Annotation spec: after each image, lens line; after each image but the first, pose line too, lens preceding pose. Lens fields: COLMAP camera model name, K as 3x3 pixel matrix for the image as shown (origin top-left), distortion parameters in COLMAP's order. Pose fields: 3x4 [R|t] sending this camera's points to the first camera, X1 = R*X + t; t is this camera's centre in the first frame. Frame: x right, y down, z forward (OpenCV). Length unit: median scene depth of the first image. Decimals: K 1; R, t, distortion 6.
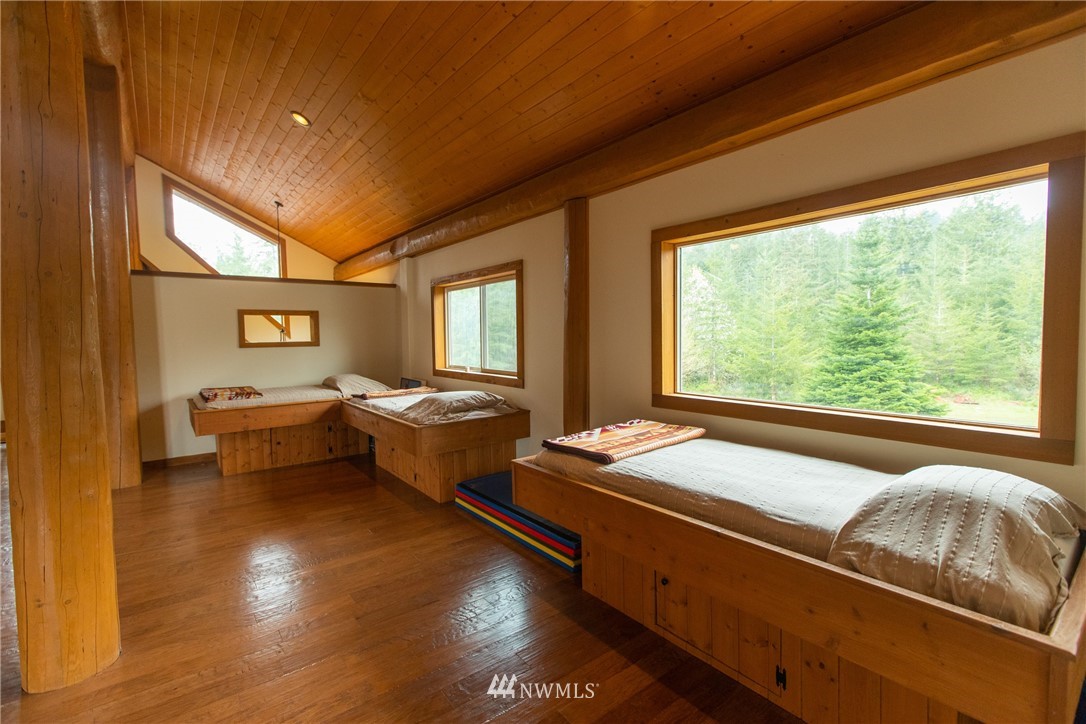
lens RADIAL K [[503.5, 0, 546.1], [0, 503.5, 358.6], [0, 0, 1]] dist [0.002329, -0.000517]
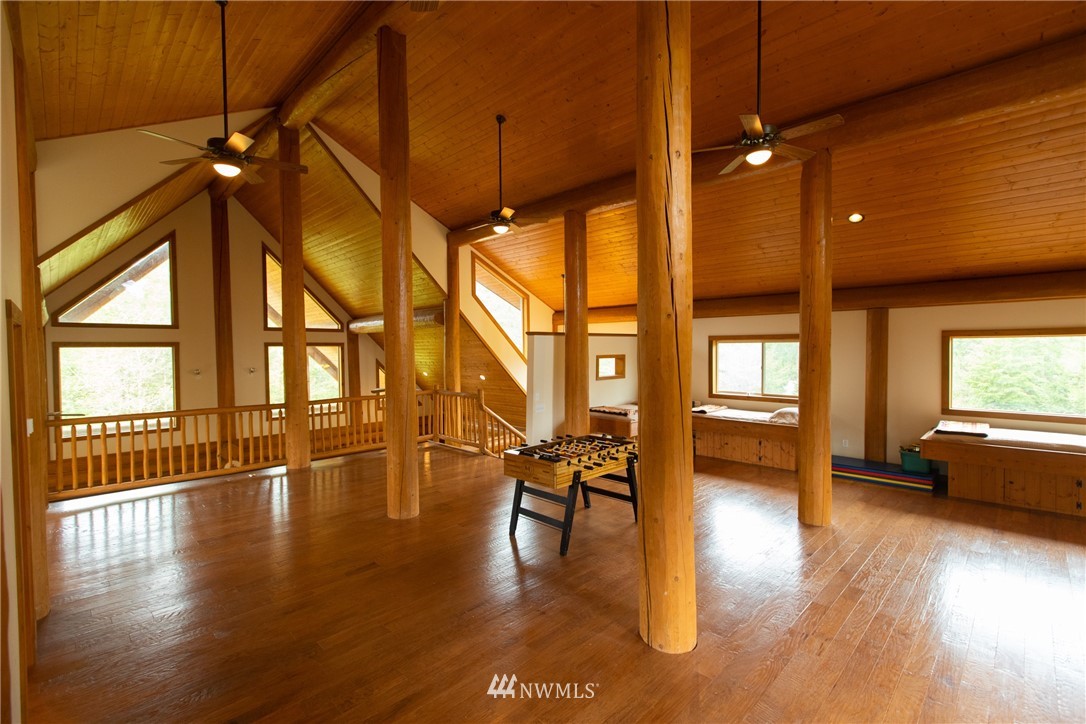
lens RADIAL K [[503.5, 0, 542.7], [0, 503.5, 358.0], [0, 0, 1]] dist [0.002329, -0.000517]
pose [[0.988112, 0.004721, 0.153664, -1.106269], [0.000231, 0.999482, -0.032189, -0.044924], [-0.153736, 0.031842, 0.987599, -0.517672]]
